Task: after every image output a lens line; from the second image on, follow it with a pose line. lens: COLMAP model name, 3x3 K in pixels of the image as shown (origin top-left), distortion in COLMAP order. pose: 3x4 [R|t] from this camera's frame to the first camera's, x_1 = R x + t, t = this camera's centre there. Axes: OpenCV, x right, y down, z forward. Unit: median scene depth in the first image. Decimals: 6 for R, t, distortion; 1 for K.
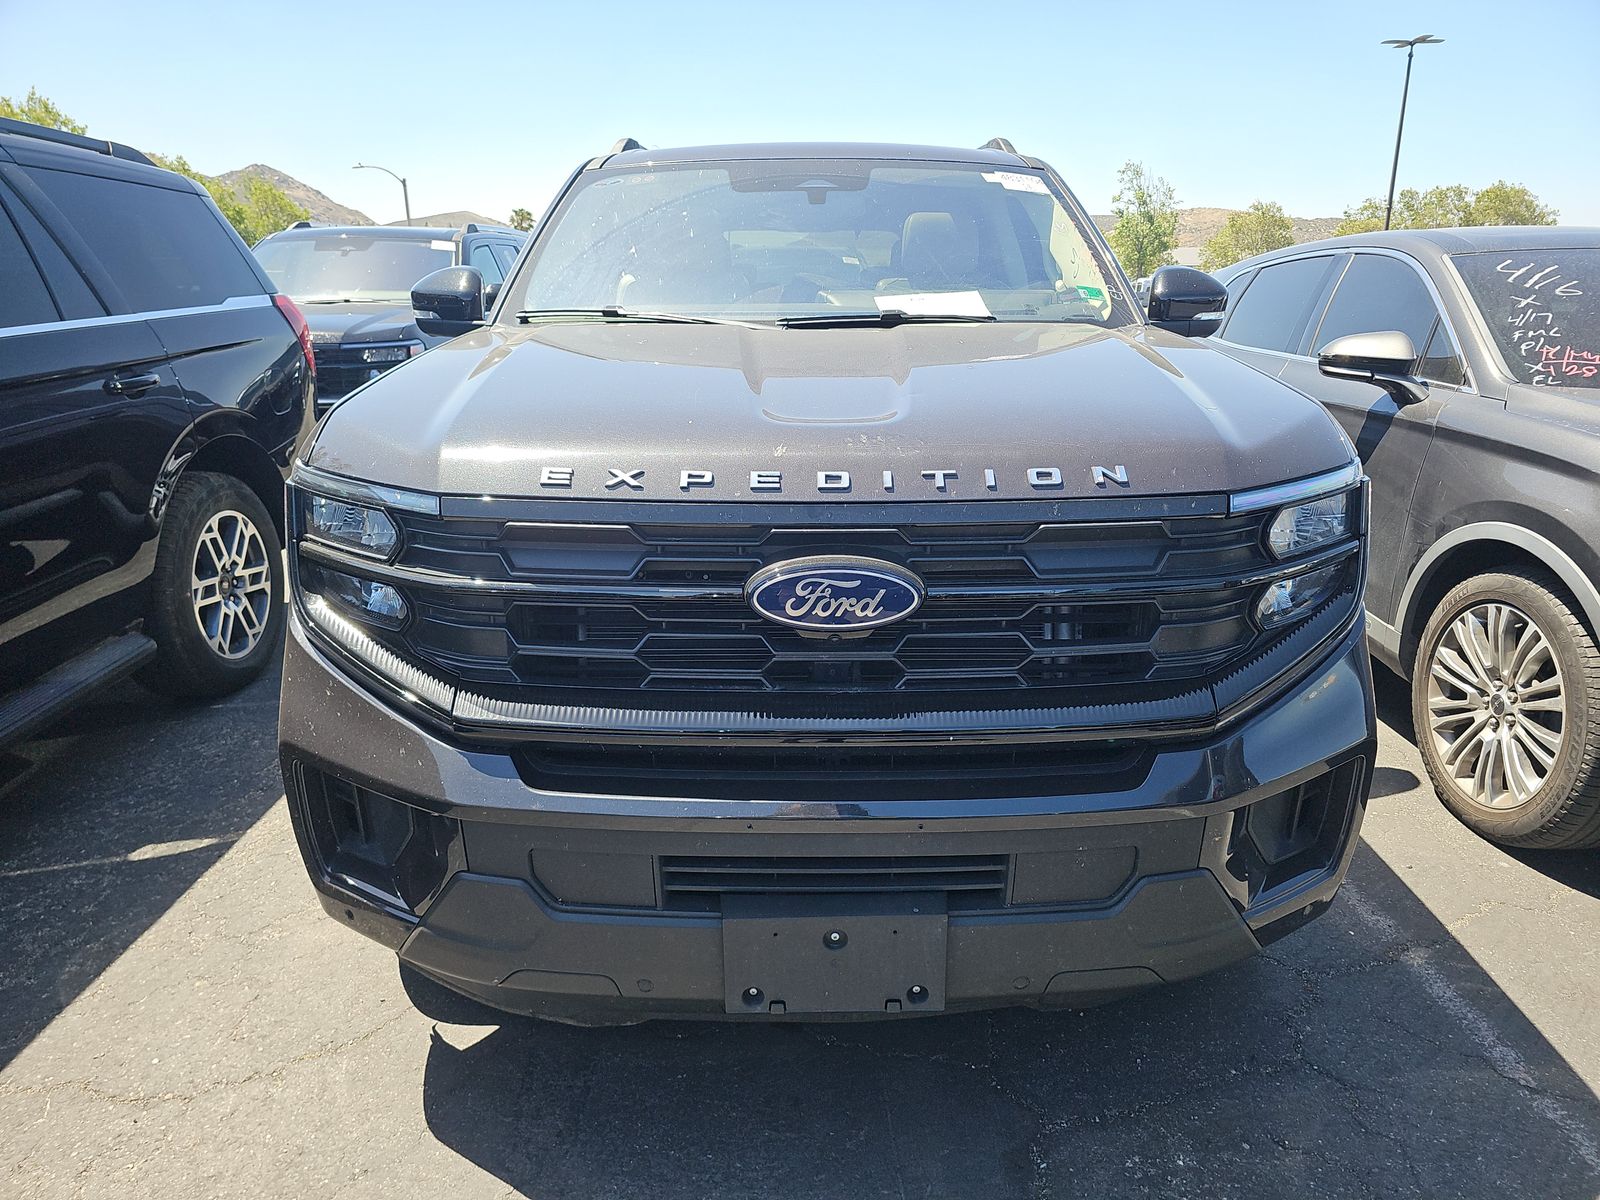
lens RADIAL K [[1060.8, 0, 792.0], [0, 1060.8, 597.7], [0, 0, 1]] dist [0.034956, -0.016965]
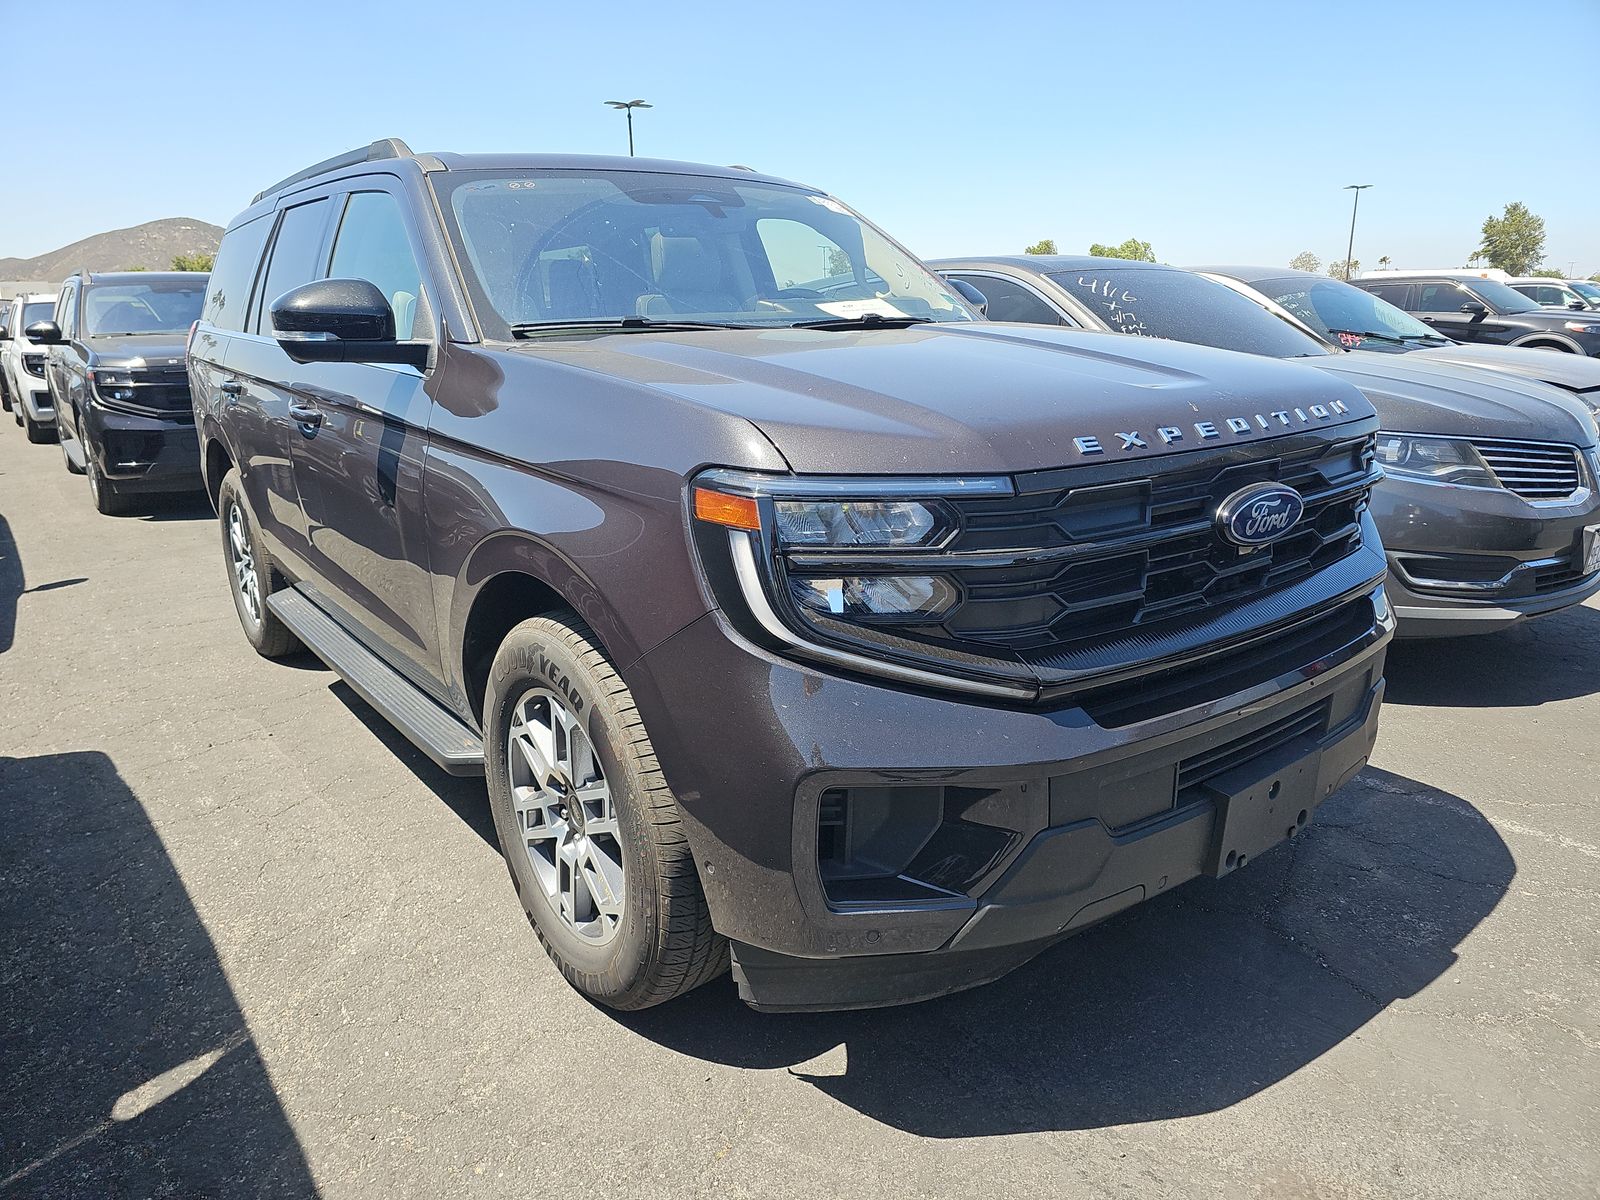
lens RADIAL K [[1060.8, 0, 796.0], [0, 1060.8, 599.5], [0, 0, 1]] dist [0.034956, -0.016965]
pose [[0.797956, -0.175841, 0.576495, -1.099341], [0.191544, 0.980893, 0.034063, -0.050388], [-0.571469, 0.083243, 0.816391, 0.273786]]
